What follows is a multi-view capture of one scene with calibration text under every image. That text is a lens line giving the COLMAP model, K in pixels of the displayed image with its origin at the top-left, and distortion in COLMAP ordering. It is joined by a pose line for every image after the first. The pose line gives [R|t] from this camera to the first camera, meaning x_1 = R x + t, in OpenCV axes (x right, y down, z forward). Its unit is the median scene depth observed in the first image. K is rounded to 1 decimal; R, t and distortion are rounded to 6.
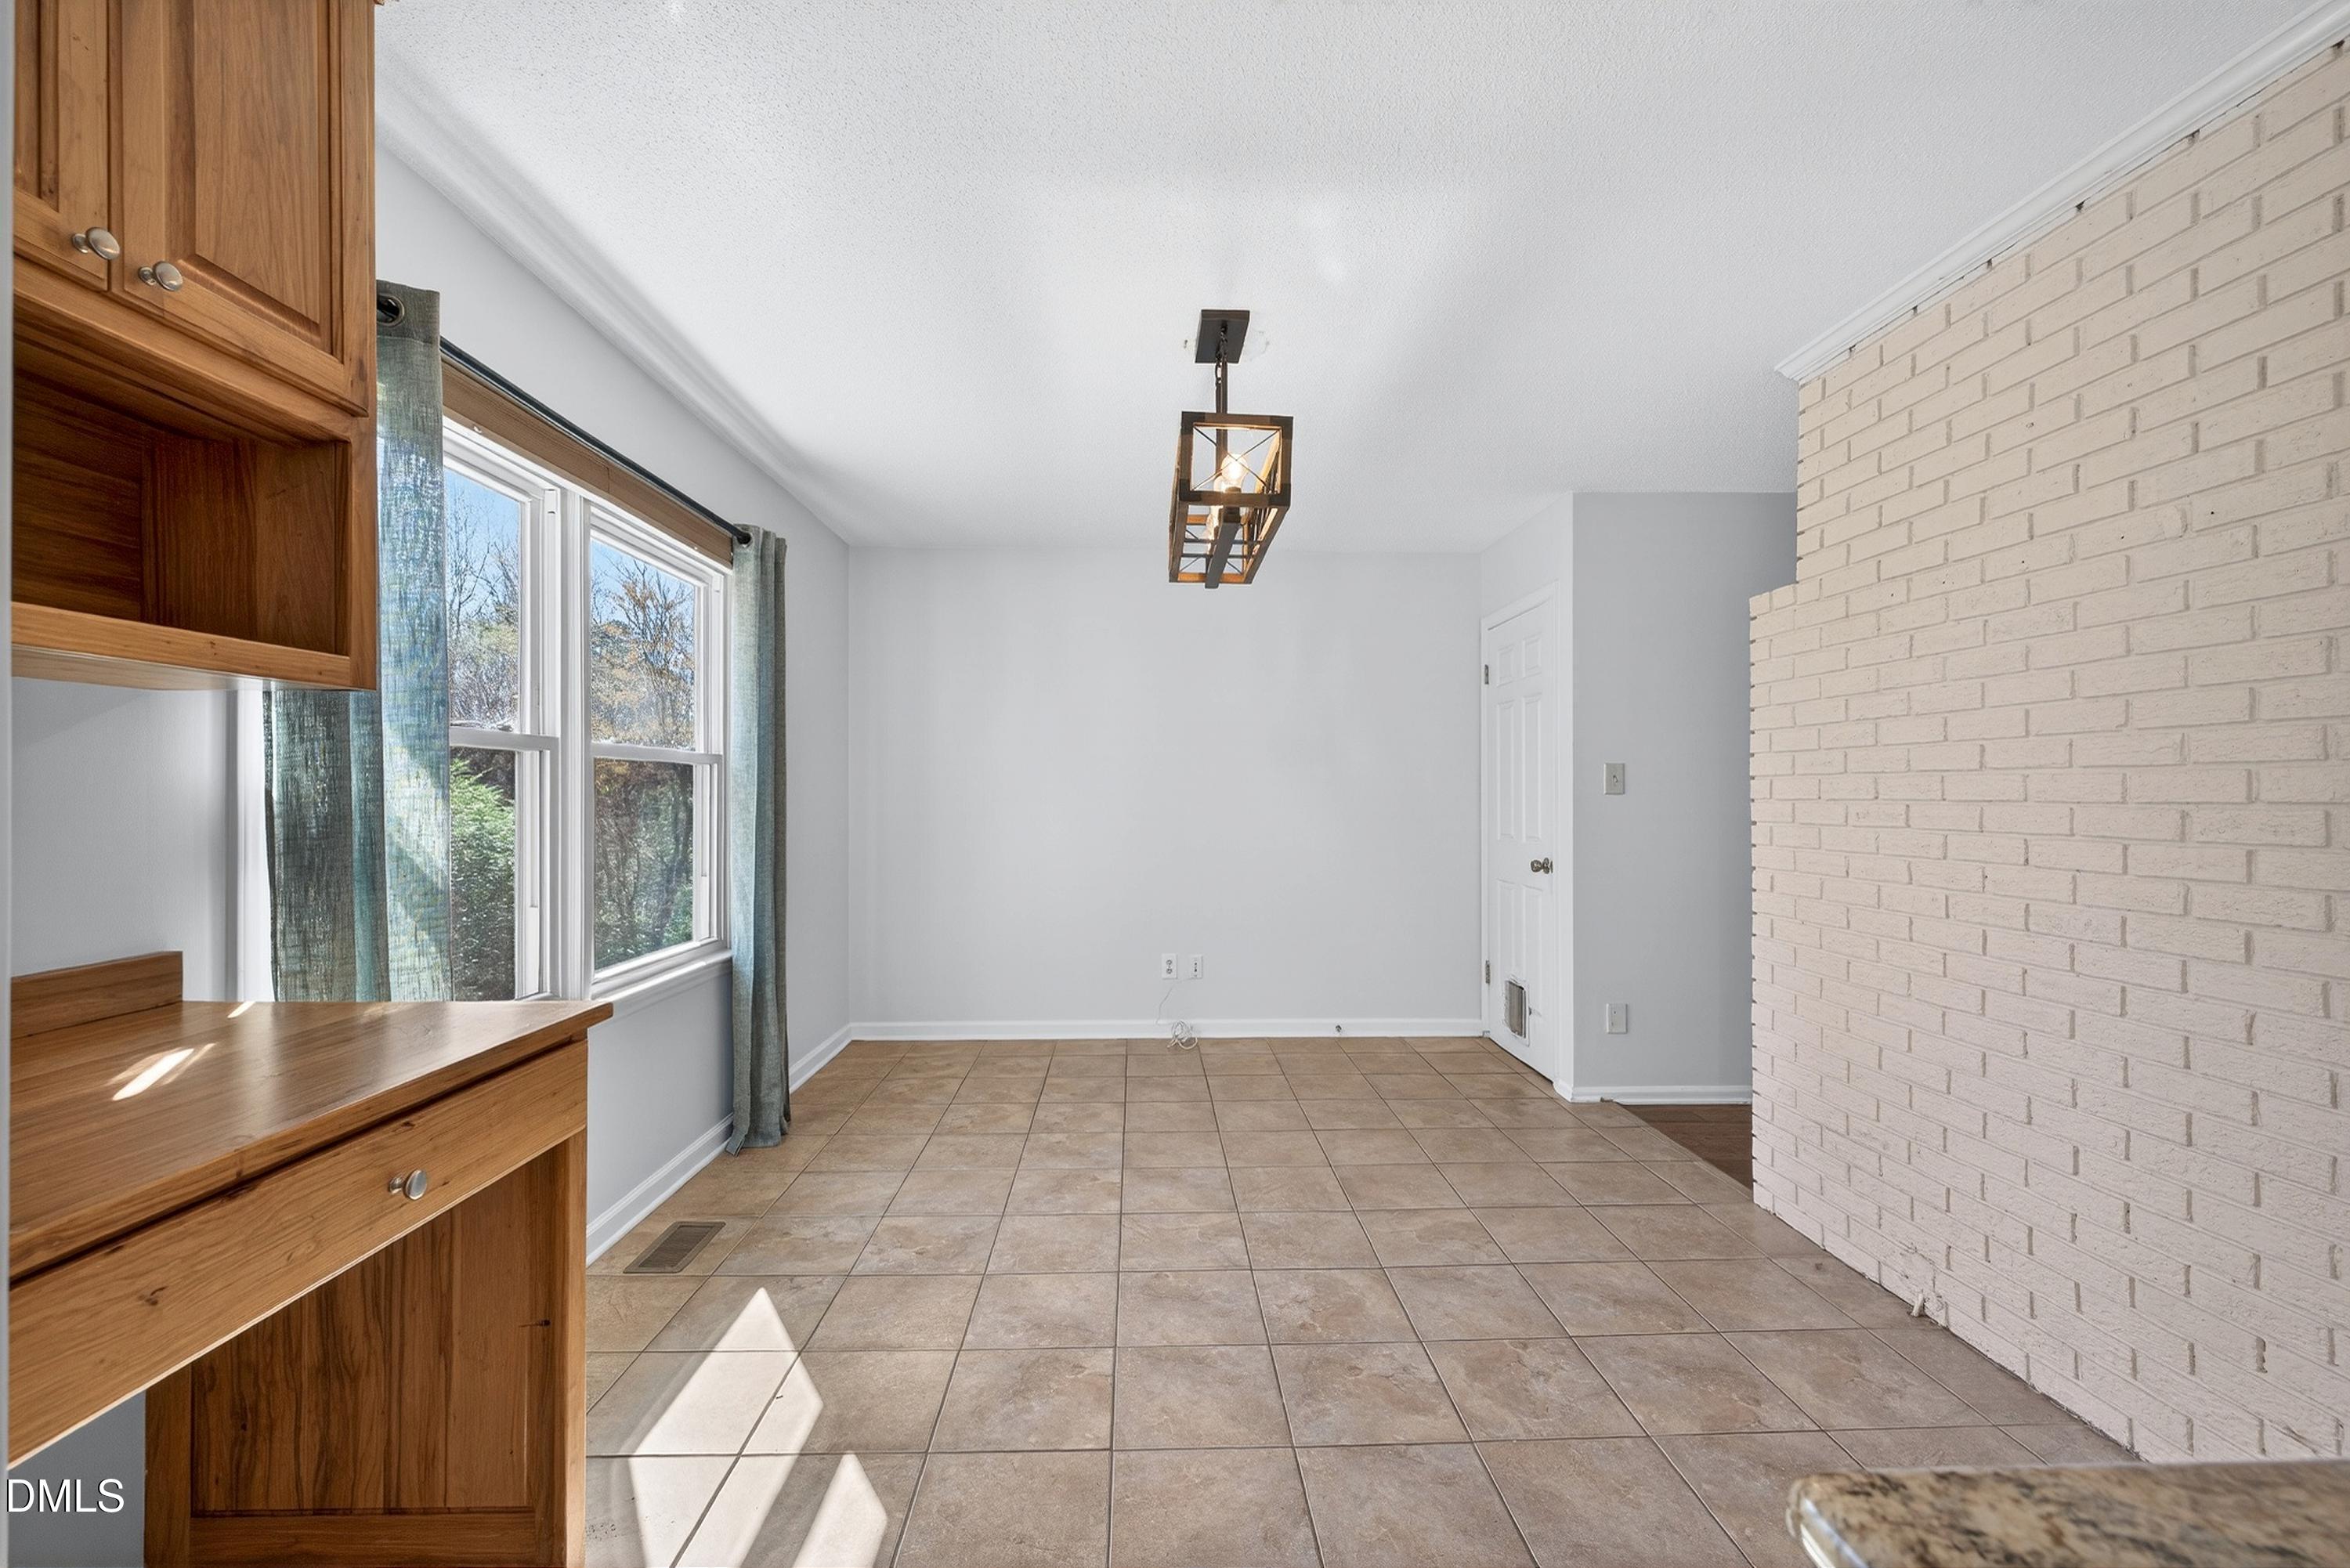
lens RADIAL K [[997.2, 0, 1177.6], [0, 997.2, 791.6], [0, 0, 1]] dist [0.000160, -0.000180]
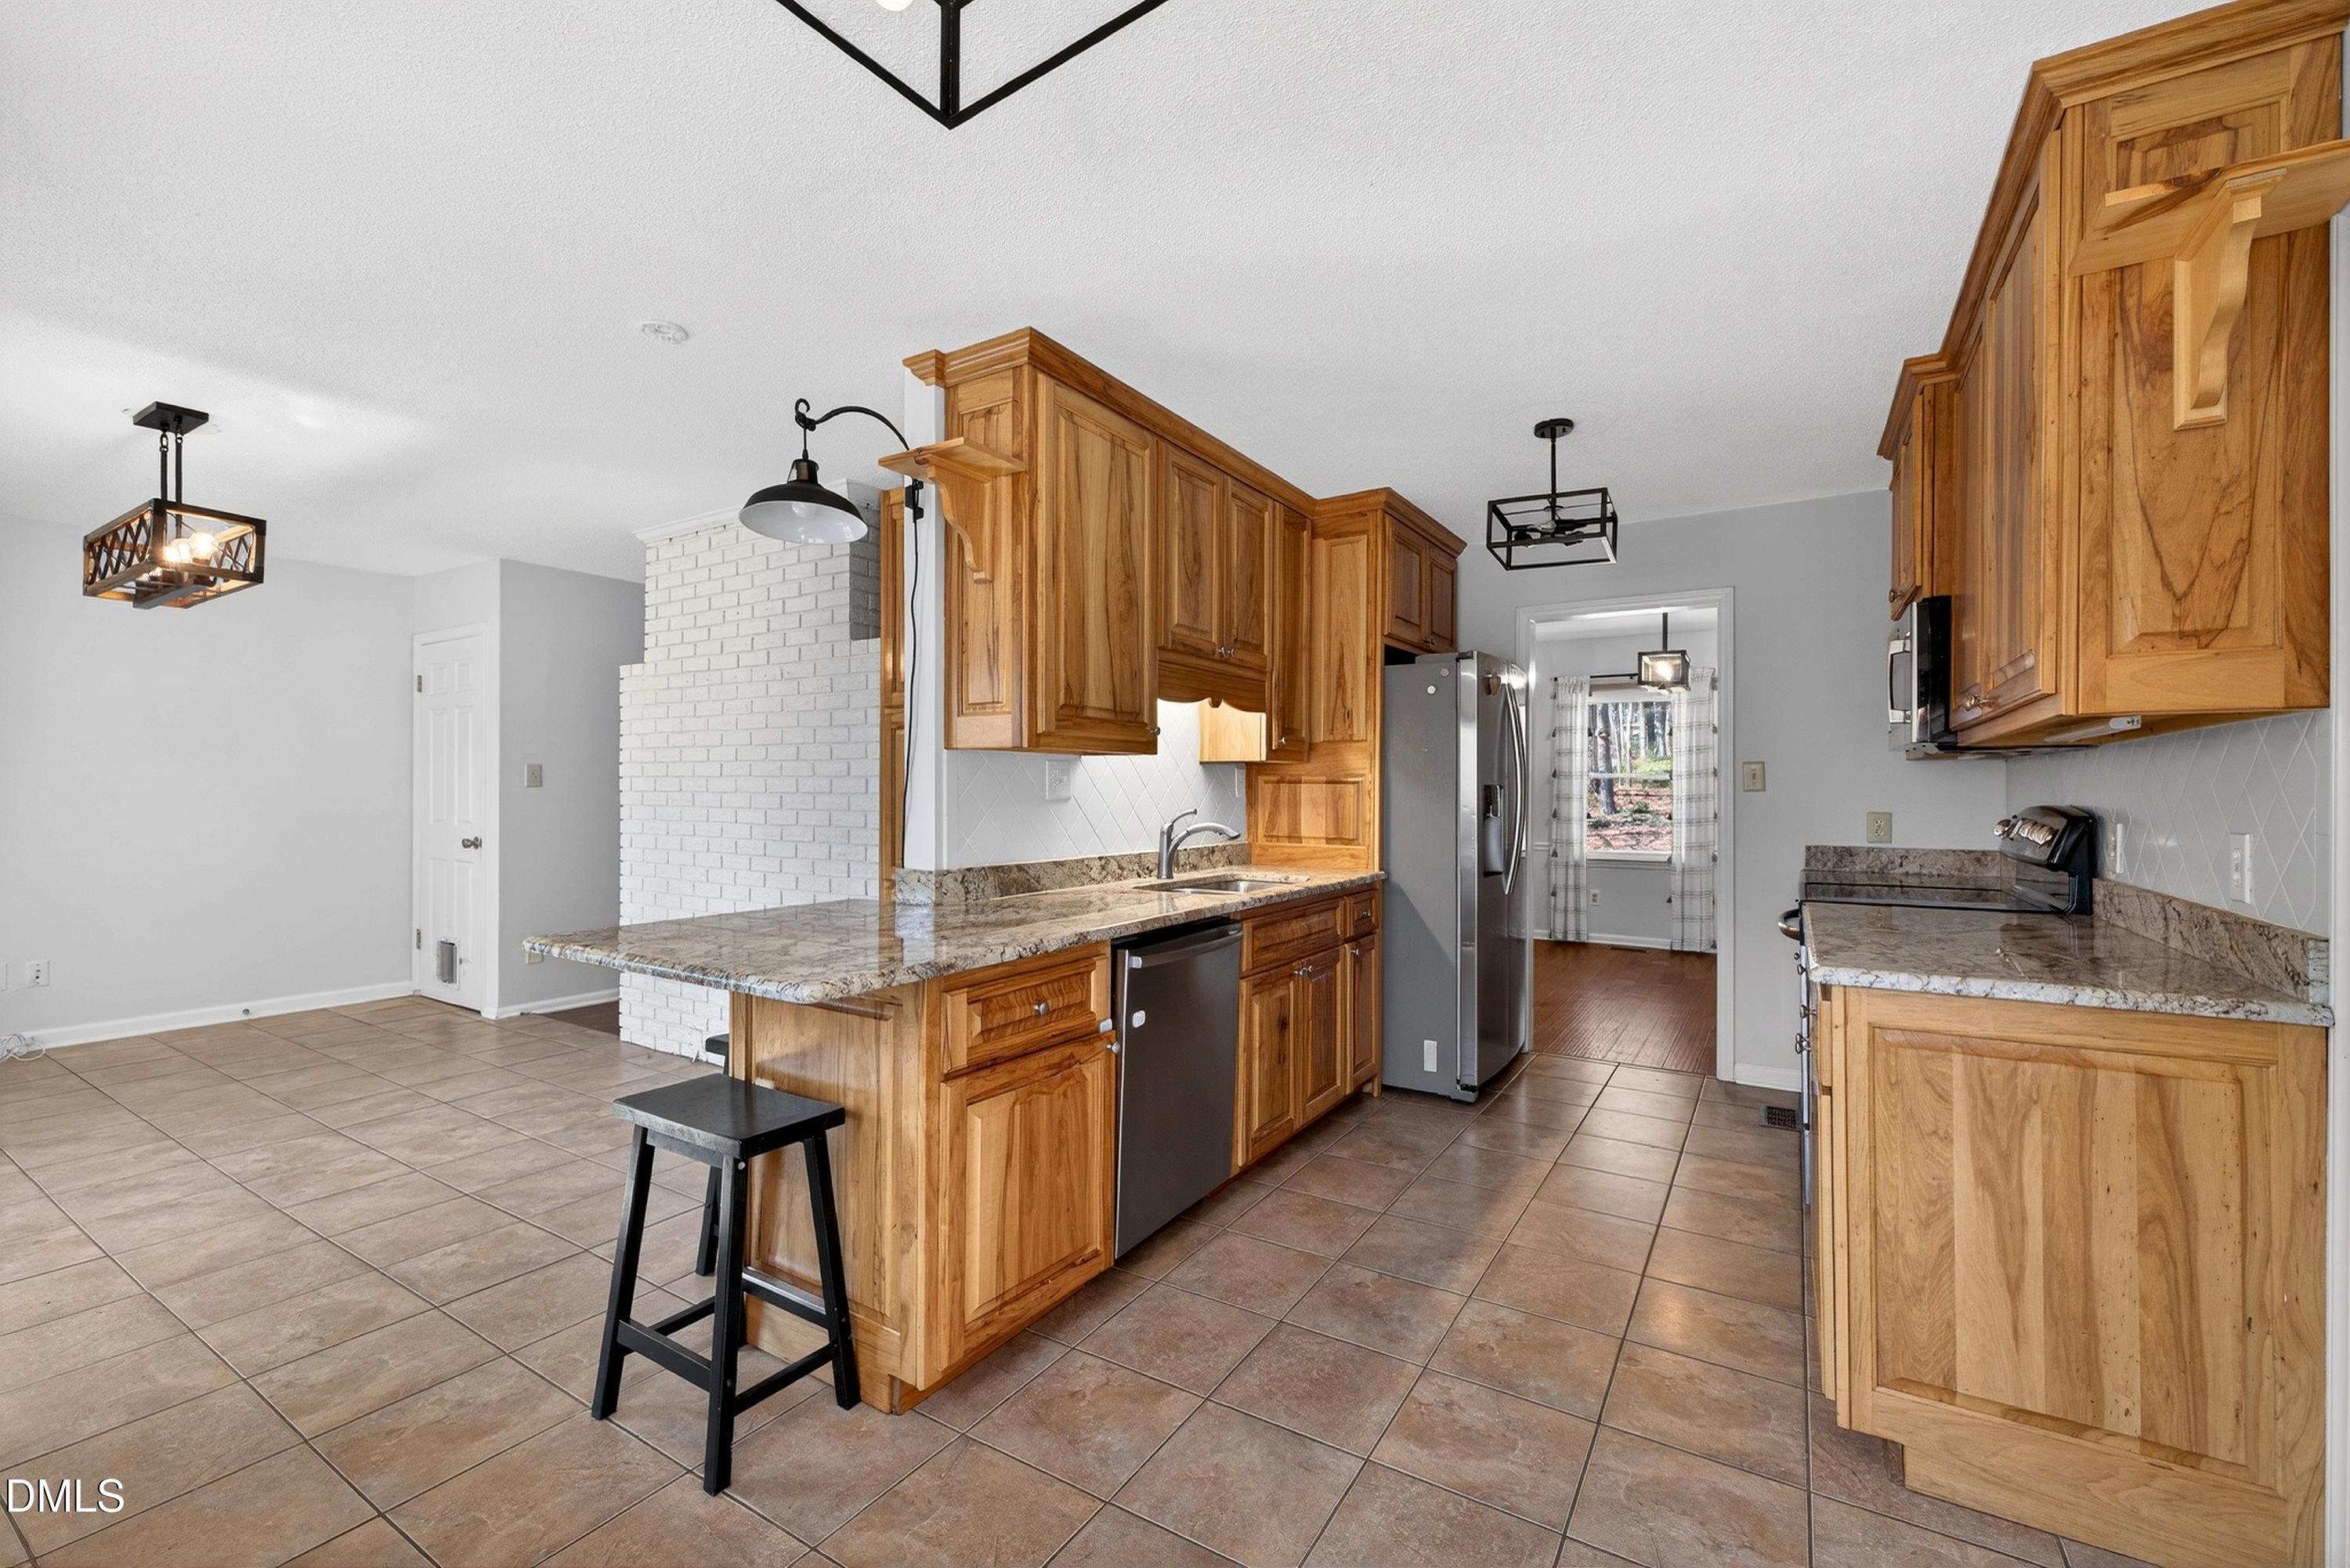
lens RADIAL K [[972.9, 0, 1164.8], [0, 972.9, 785.0], [0, 0, 1]] dist [-0.000164, -0.000342]
pose [[0.570571, 0.003616, 0.821240, -0.234828], [-0.005875, 0.999983, -0.000321, -0.007215], [-0.821227, -0.004642, 0.570582, -0.679815]]
